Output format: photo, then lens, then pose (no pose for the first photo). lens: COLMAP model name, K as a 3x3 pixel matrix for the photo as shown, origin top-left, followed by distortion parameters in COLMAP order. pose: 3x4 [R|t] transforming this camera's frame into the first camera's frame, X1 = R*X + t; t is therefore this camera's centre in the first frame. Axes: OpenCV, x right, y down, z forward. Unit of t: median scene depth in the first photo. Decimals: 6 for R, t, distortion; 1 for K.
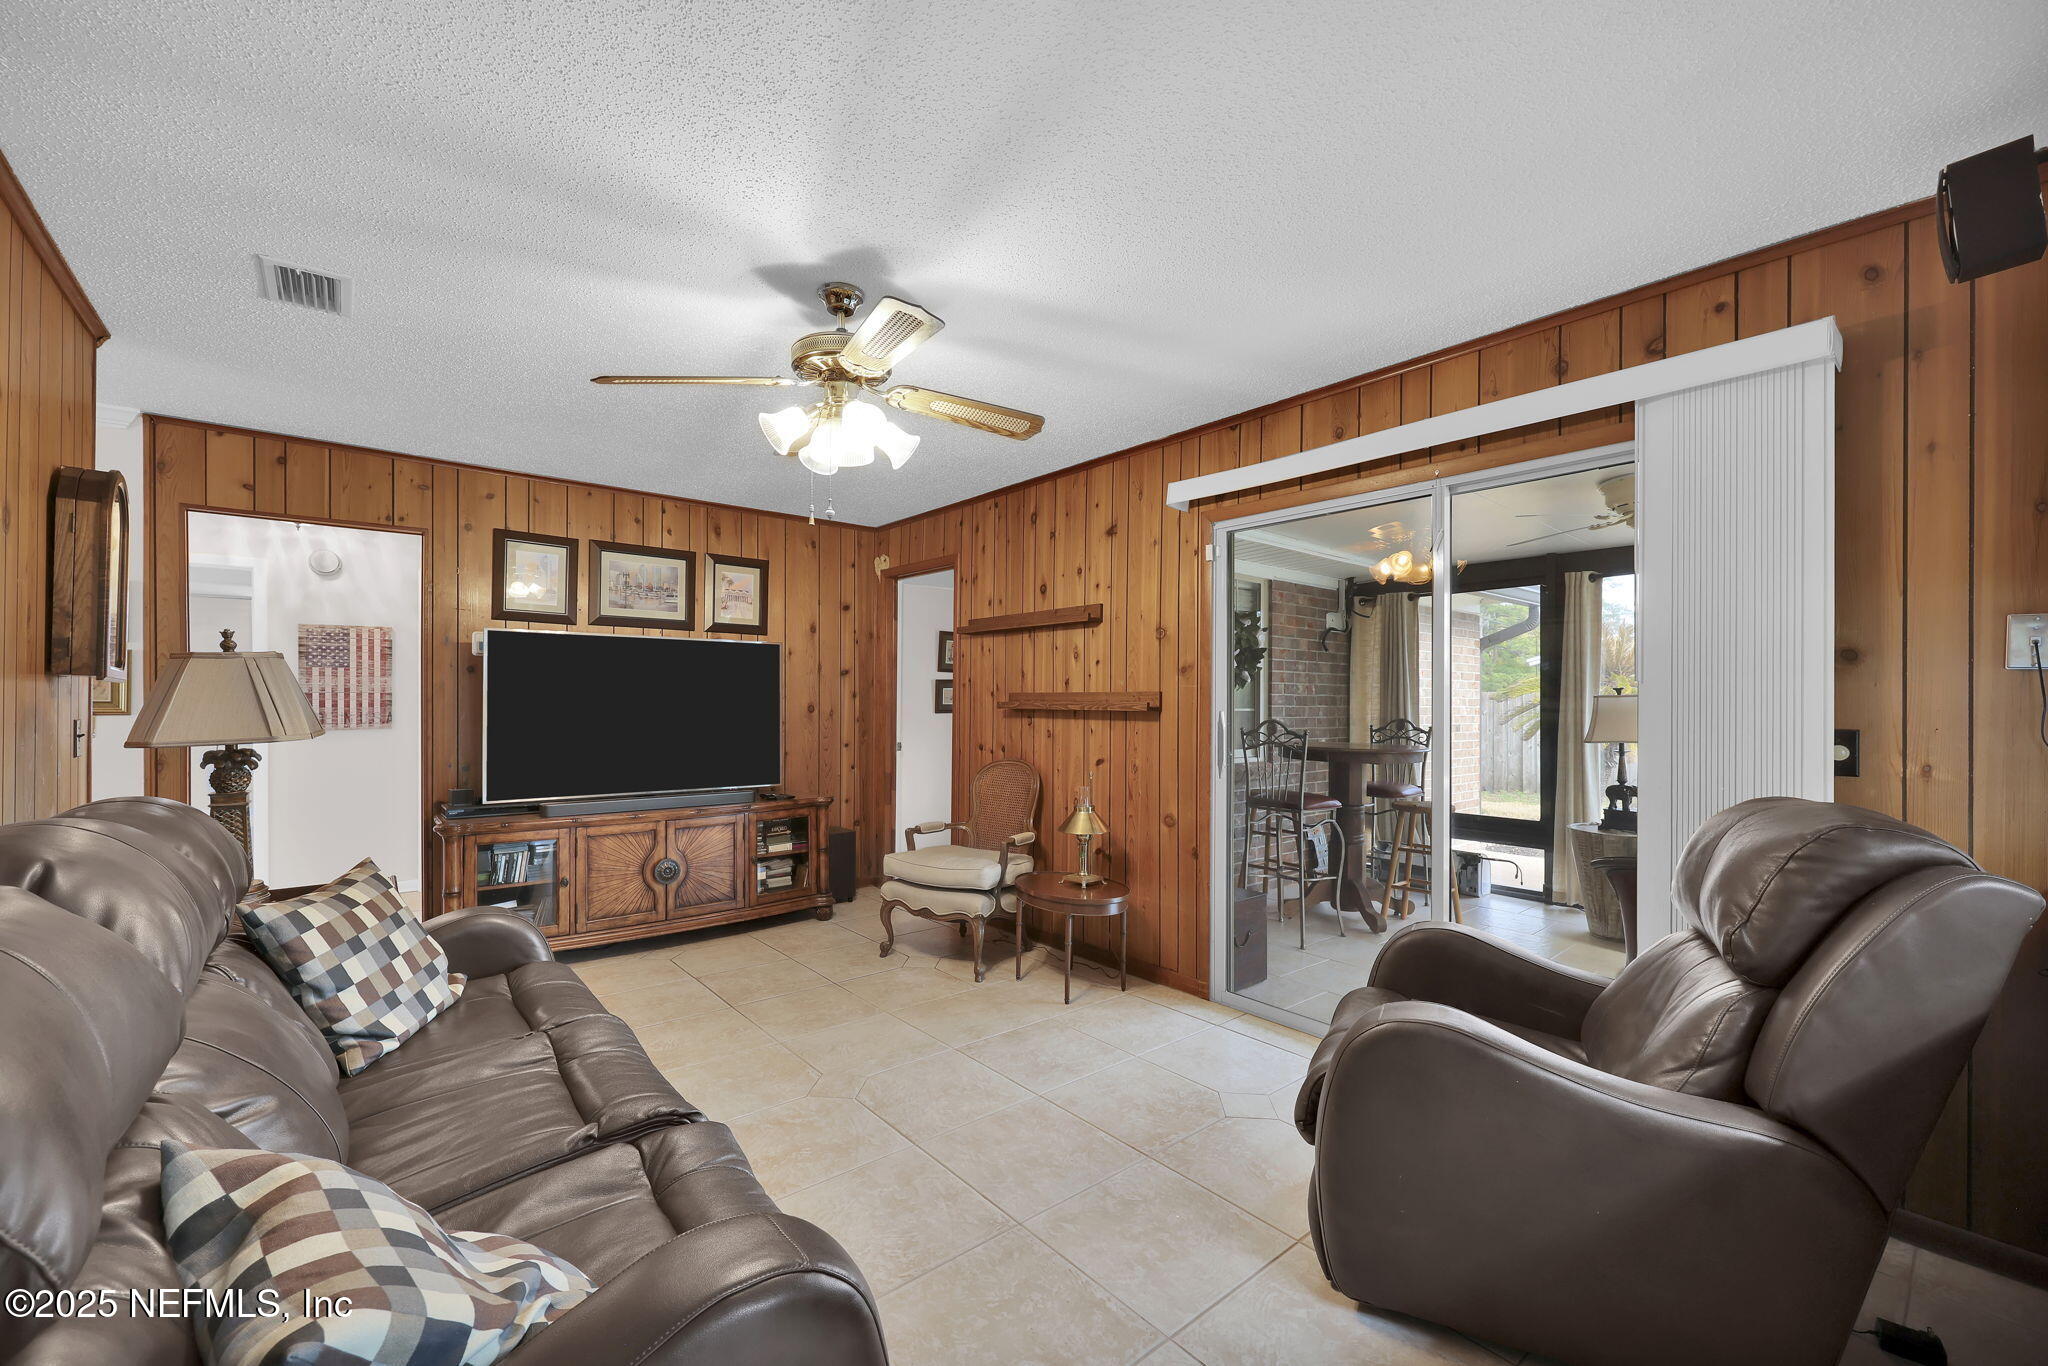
lens RADIAL K [[828.8, 0, 1017.4], [0, 828.8, 688.8], [0, 0, 1]] dist [0.000609, -0.000228]
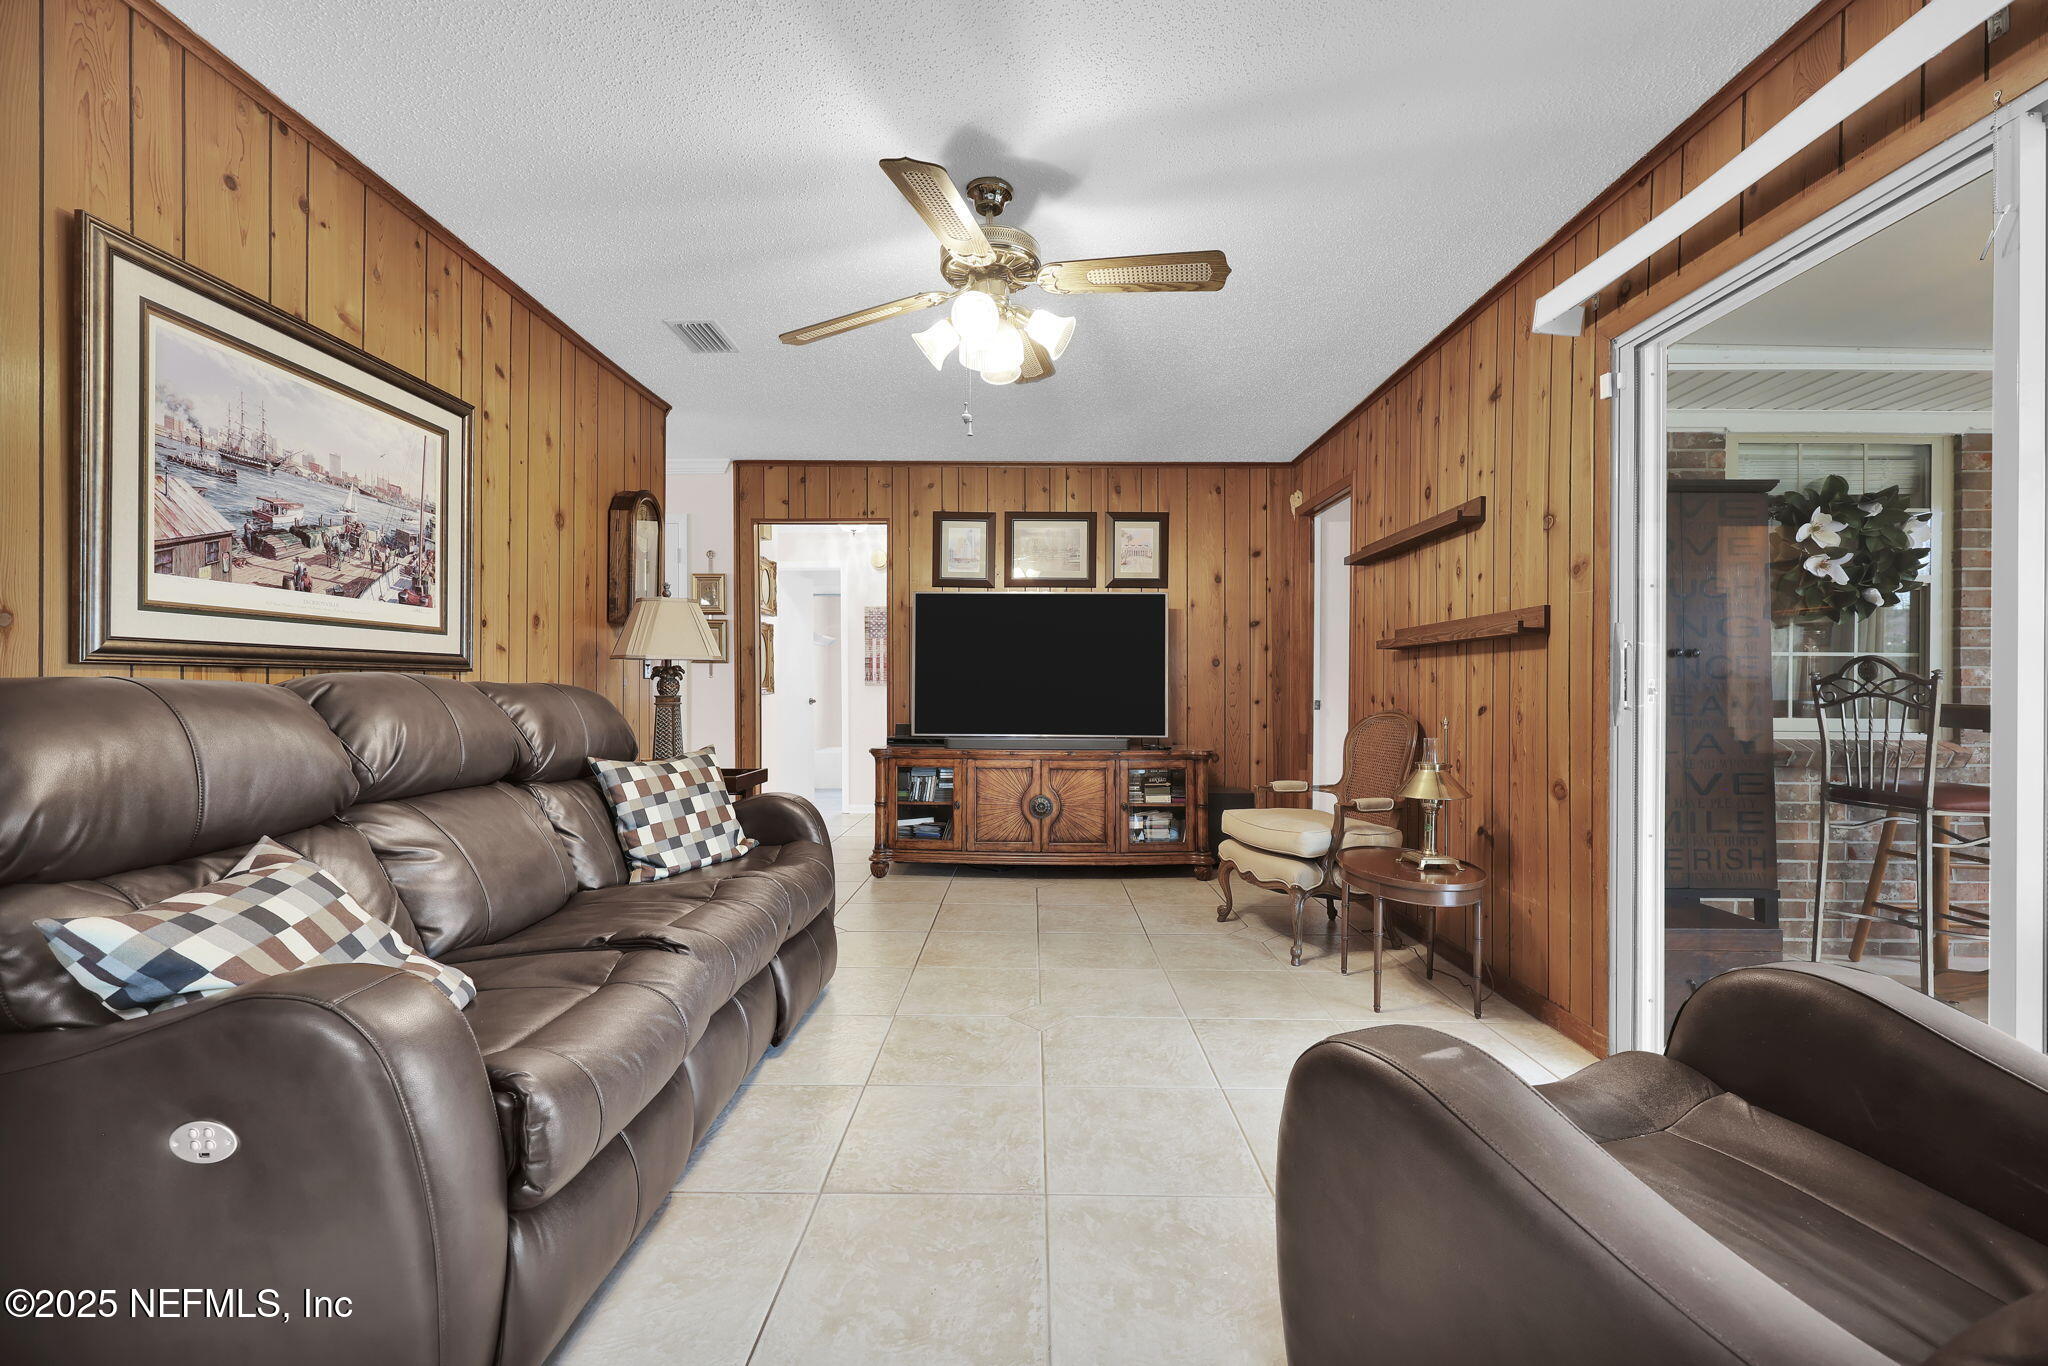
lens RADIAL K [[830.6, 0, 1024.0], [0, 830.6, 683.0], [0, 0, 1]] dist [0.001545, 0.000121]
pose [[0.762282, -0.005396, -0.647223, 0.262790], [0.007815, 0.999969, 0.000868, 0.058679], [0.647198, -0.005720, 0.762300, 0.165618]]
